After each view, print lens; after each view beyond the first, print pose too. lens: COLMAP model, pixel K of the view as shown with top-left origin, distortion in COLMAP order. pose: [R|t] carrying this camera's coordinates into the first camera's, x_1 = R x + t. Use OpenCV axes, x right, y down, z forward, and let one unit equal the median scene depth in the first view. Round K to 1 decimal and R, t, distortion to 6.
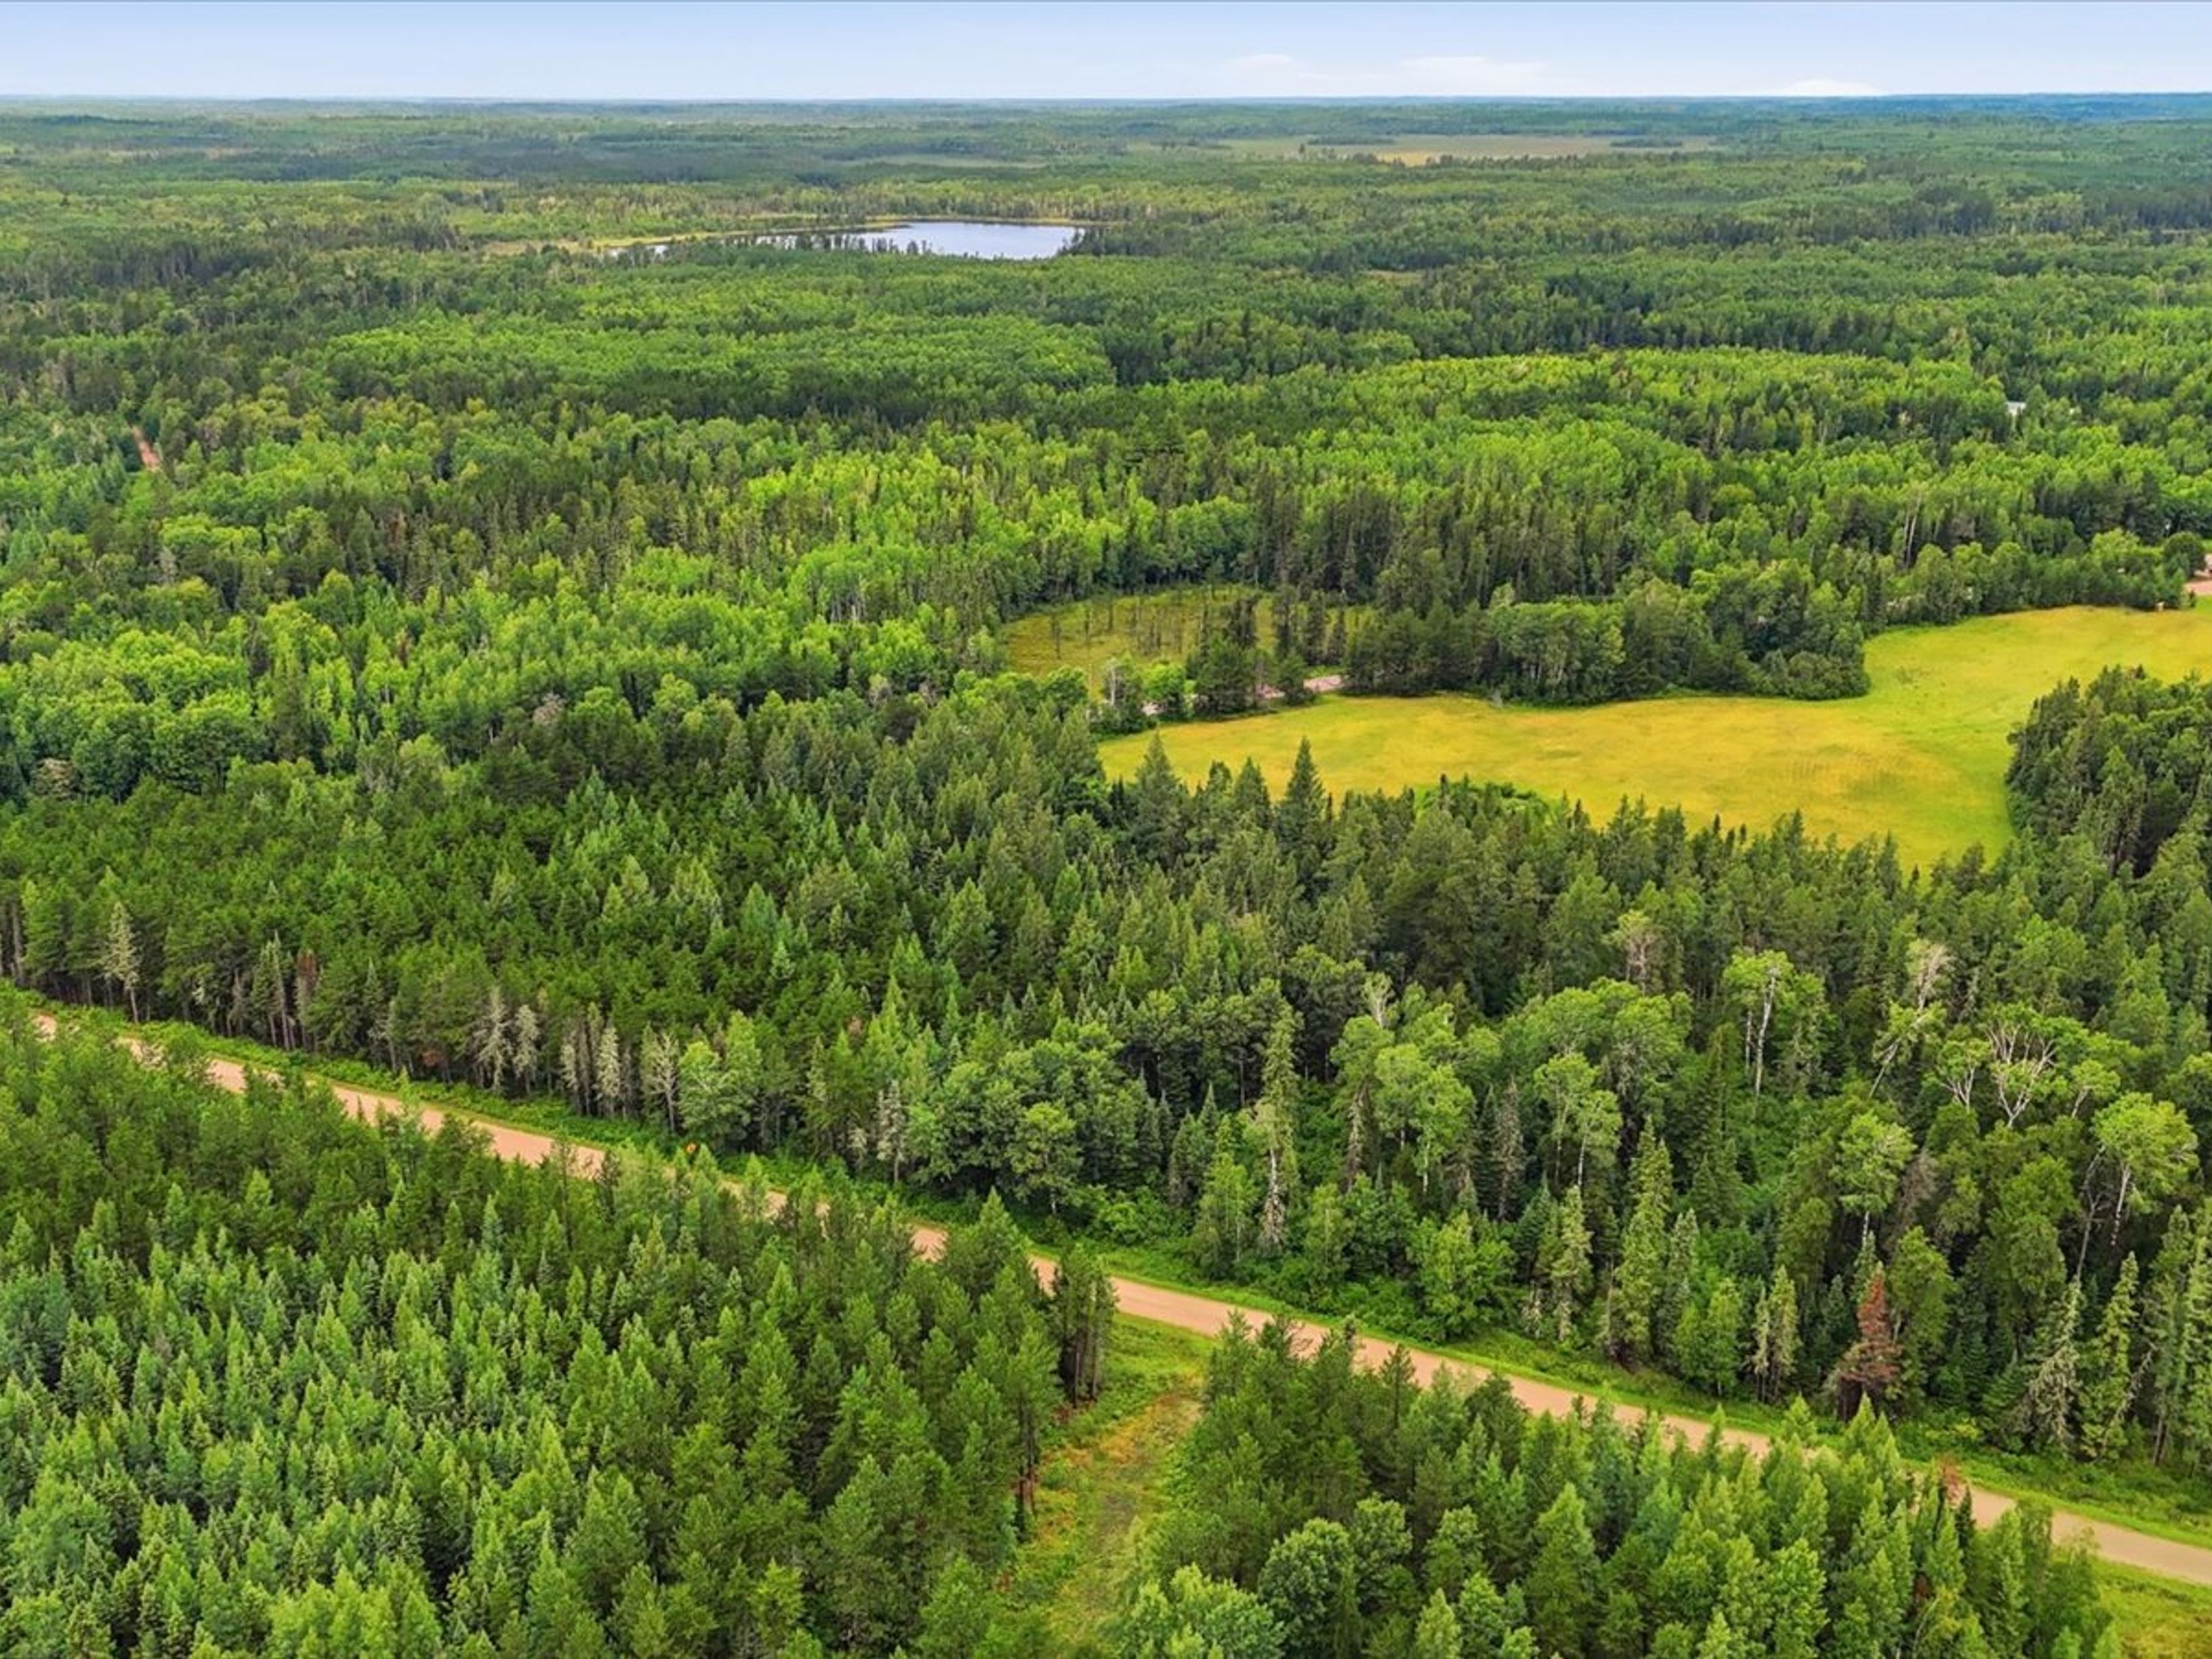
lens RADIAL K [[2164.4, 0, 1106.0], [0, 2164.4, 829.5], [0, 0, 1]] dist [0.078025, -0.079460]
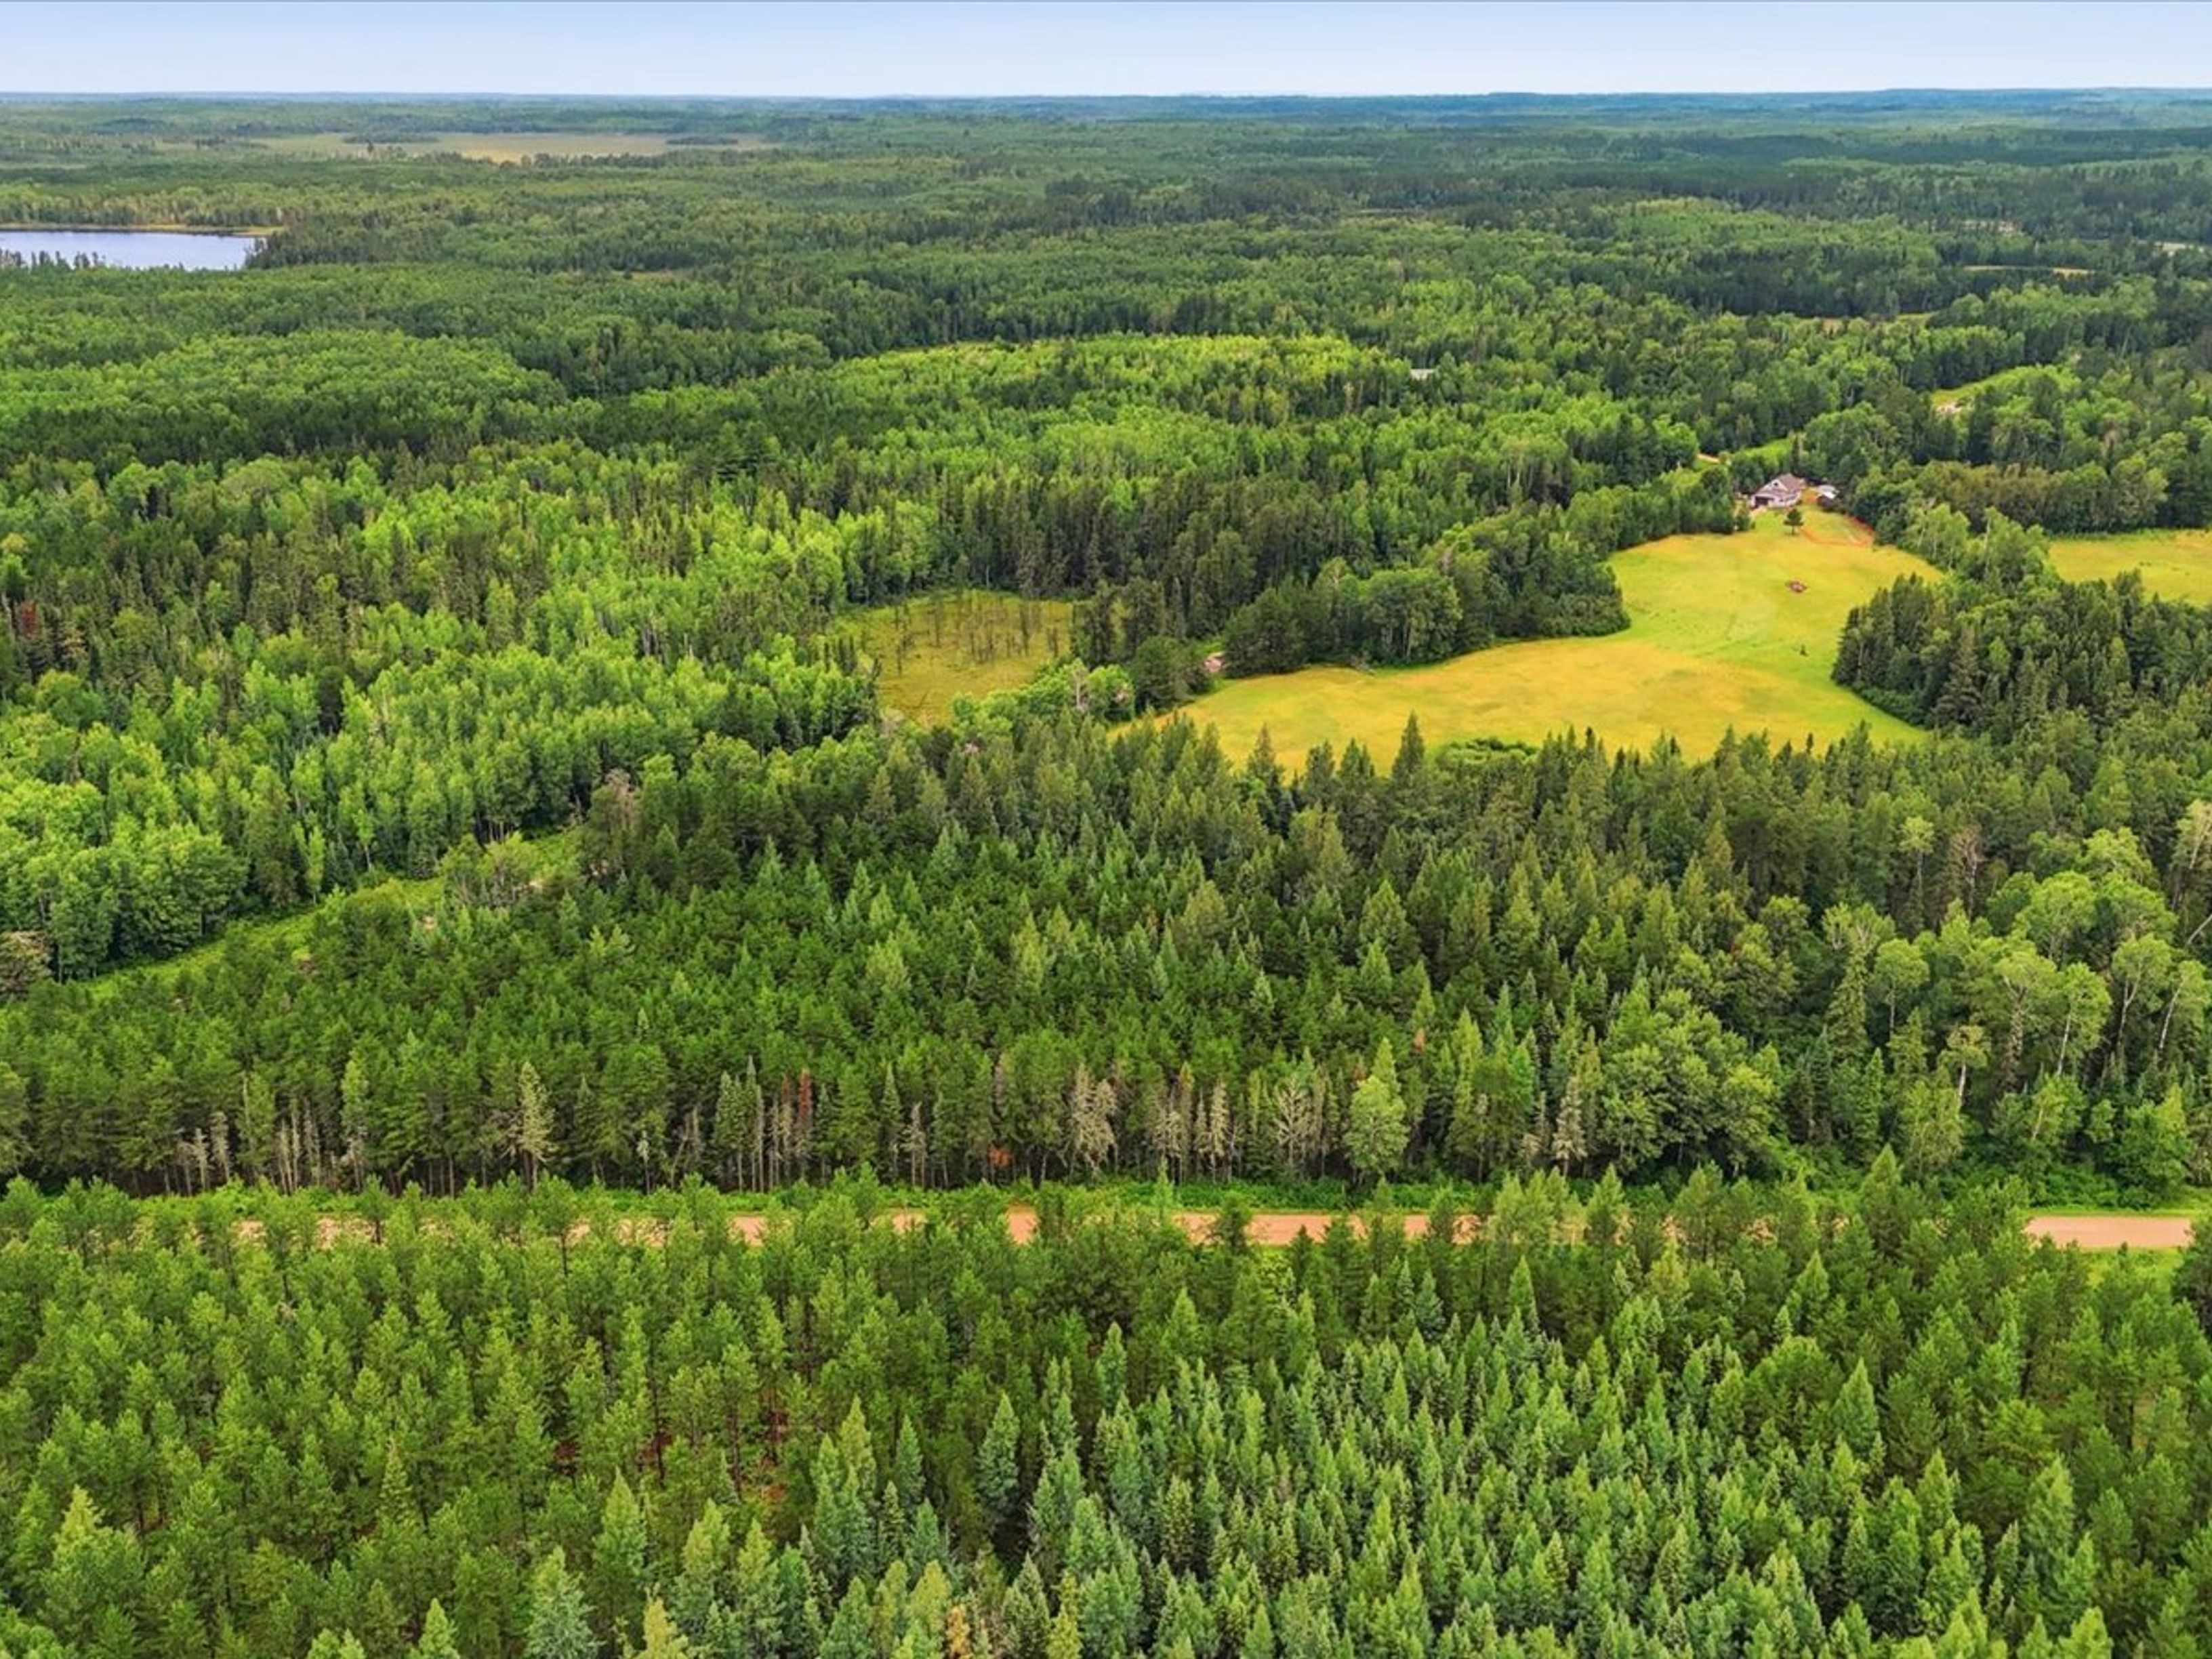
lens RADIAL K [[2164.4, 0, 1106.0], [0, 2164.4, 829.5], [0, 0, 1]] dist [0.078025, -0.079460]
pose [[0.901033, -0.141613, 0.409982, -0.323128], [0.141248, 0.989478, 0.031351, -0.027489], [-0.410107, 0.029661, 0.911555, 0.081450]]
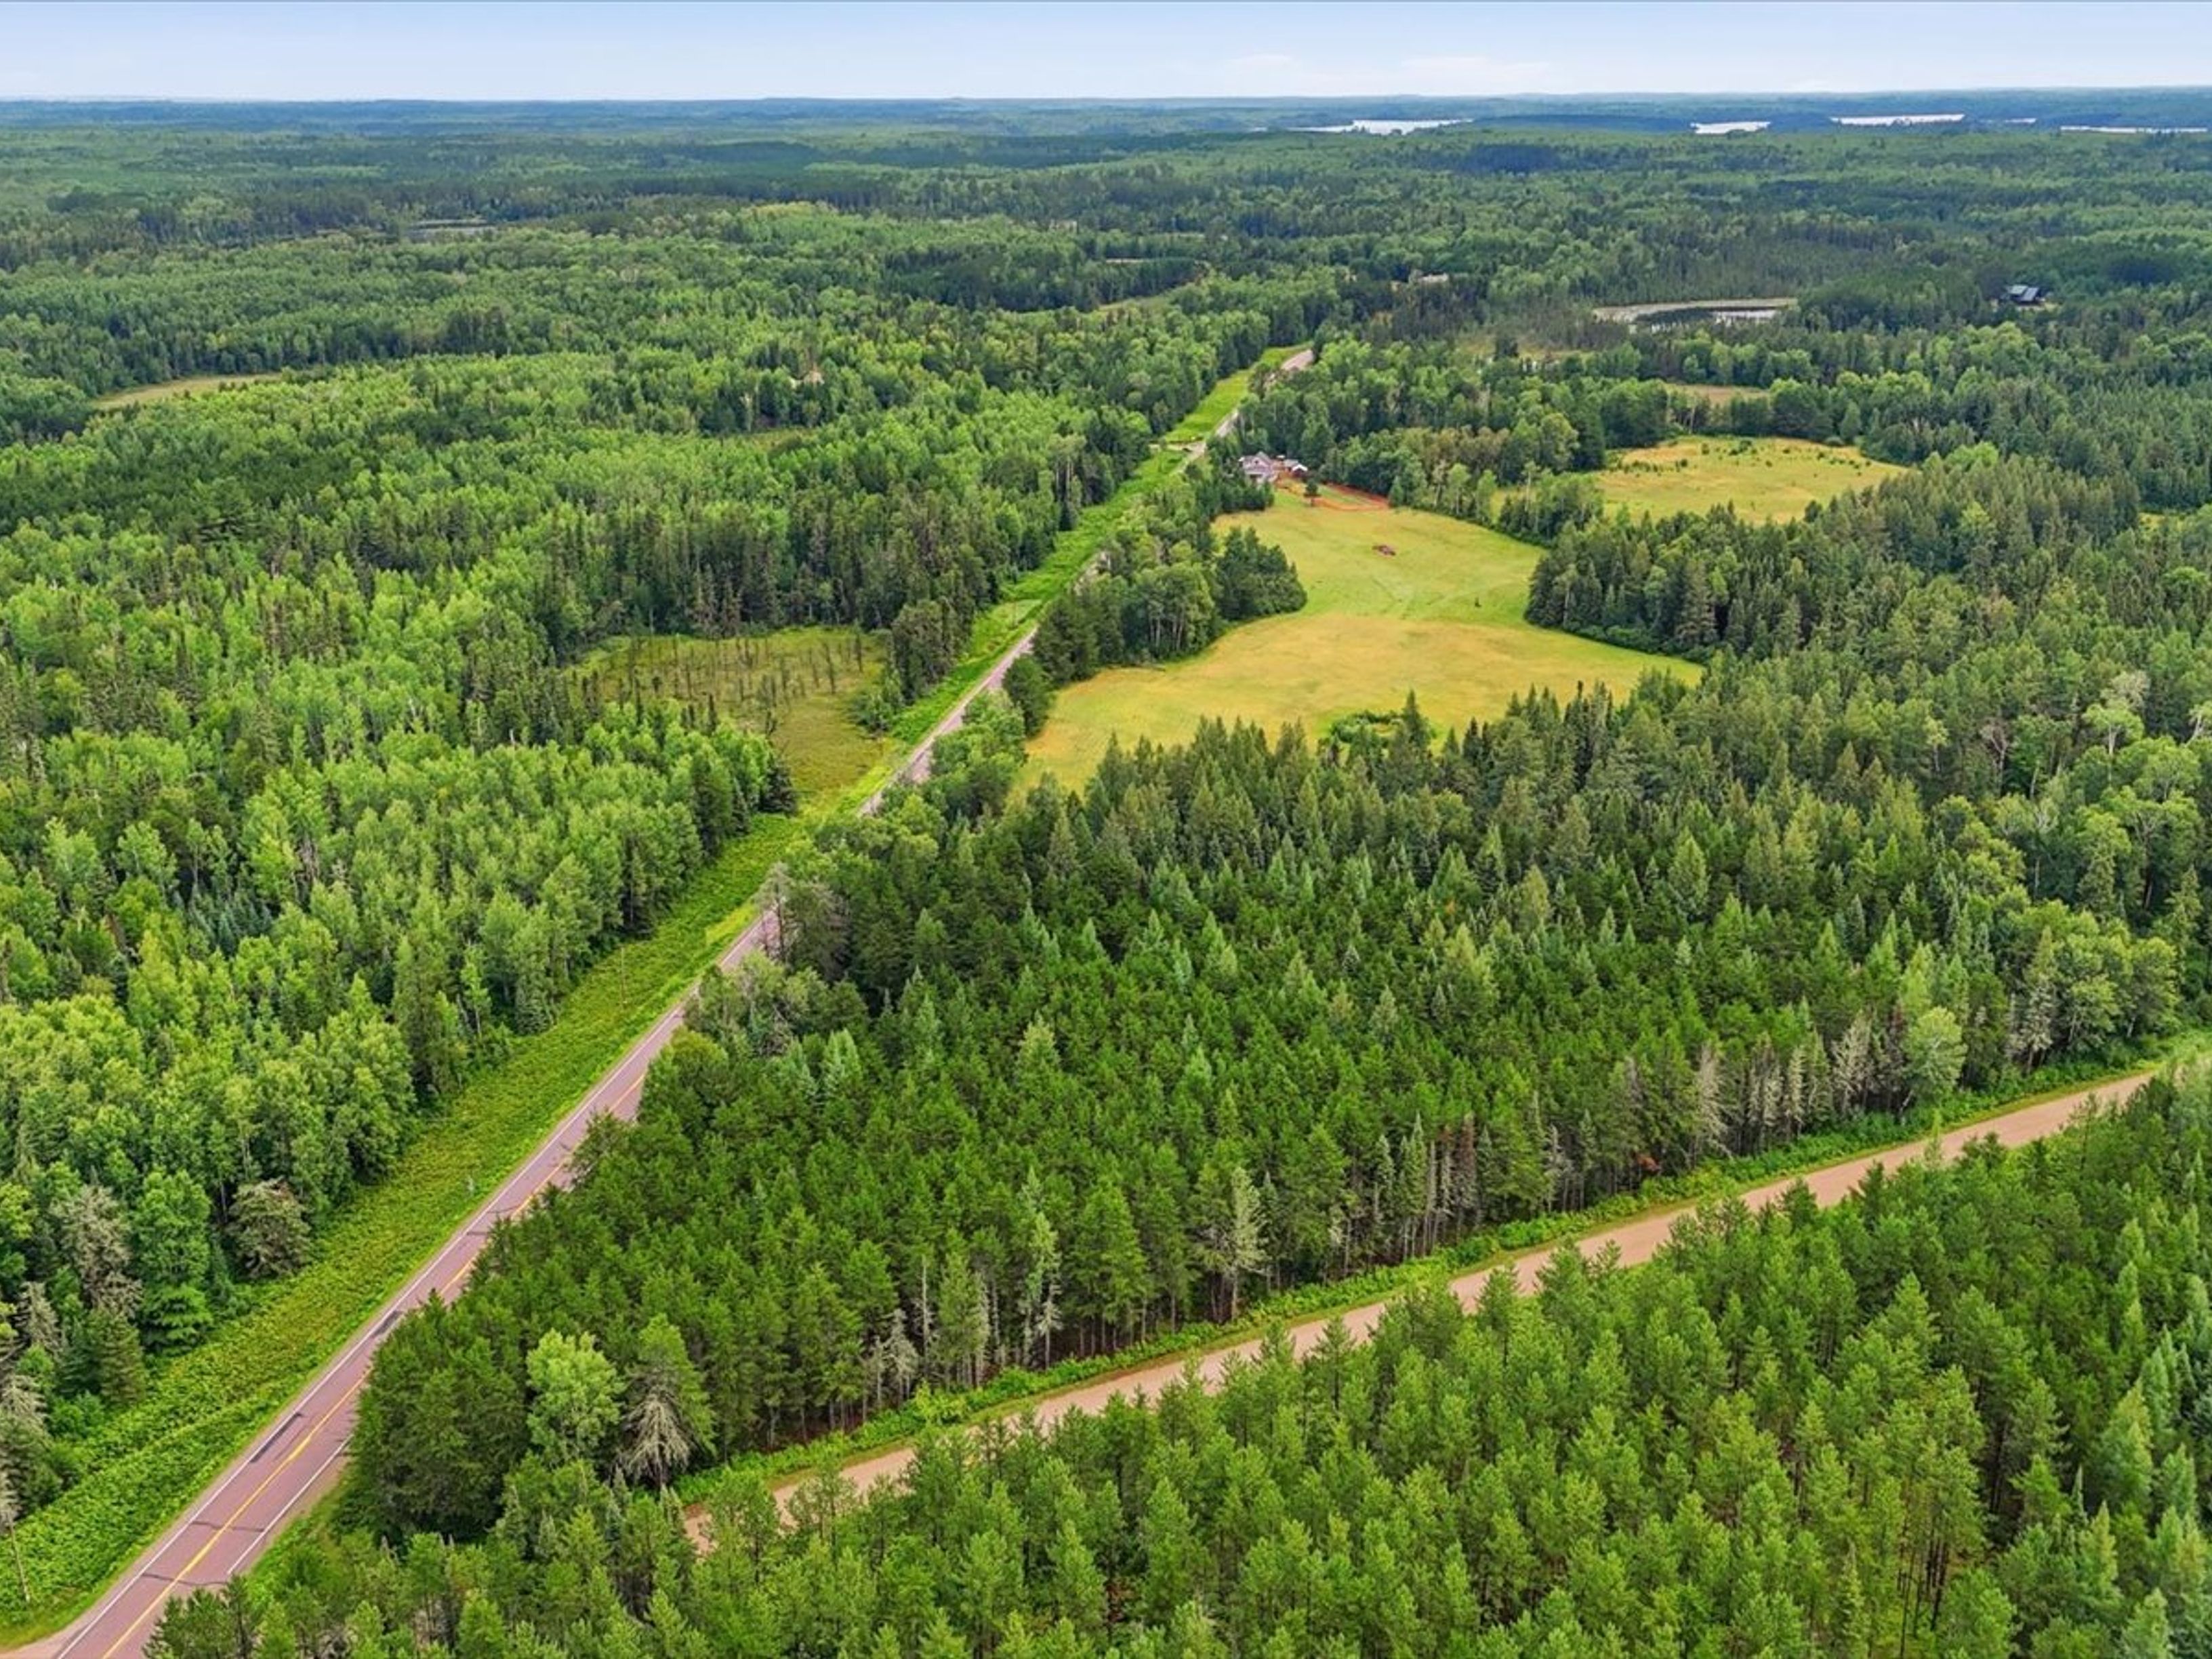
lens RADIAL K [[2164.4, 0, 1106.0], [0, 2164.4, 829.5], [0, 0, 1]] dist [0.078025, -0.079460]
pose [[0.593818, -0.262163, 0.760691, -0.565718], [0.264606, 0.956470, 0.123077, -0.101593], [-0.759844, 0.128198, 0.637339, 0.304288]]
